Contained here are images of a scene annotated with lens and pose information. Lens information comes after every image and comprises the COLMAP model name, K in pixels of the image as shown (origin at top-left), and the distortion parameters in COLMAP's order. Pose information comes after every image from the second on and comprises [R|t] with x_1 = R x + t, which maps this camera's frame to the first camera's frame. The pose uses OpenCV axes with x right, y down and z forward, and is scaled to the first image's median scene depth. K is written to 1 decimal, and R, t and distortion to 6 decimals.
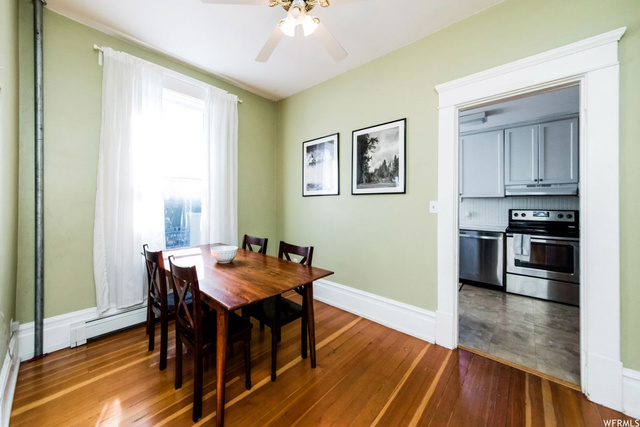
lens RADIAL K [[226.8, 0, 310.9], [0, 226.8, 200.7], [0, 0, 1]] dist [0.001091, 0.001485]
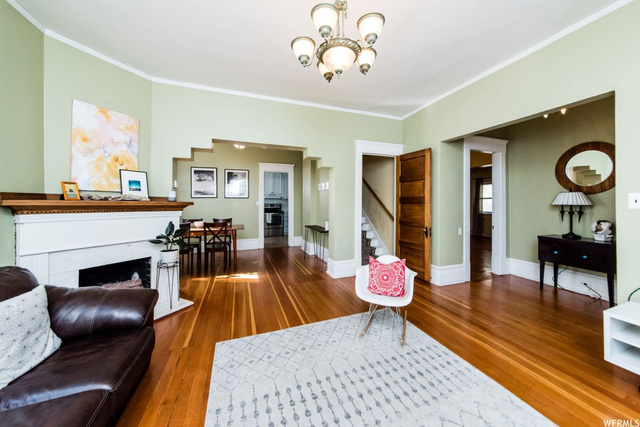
lens RADIAL K [[226.8, 0, 320.0], [0, 226.8, 201.1], [0, 0, 1]] dist [0.001091, 0.001485]
pose [[0.436590, 0.002749, 0.899656, -1.208362], [-0.019179, 0.999797, 0.006252, -0.023251], [-0.899456, -0.019984, 0.436554, -0.694294]]
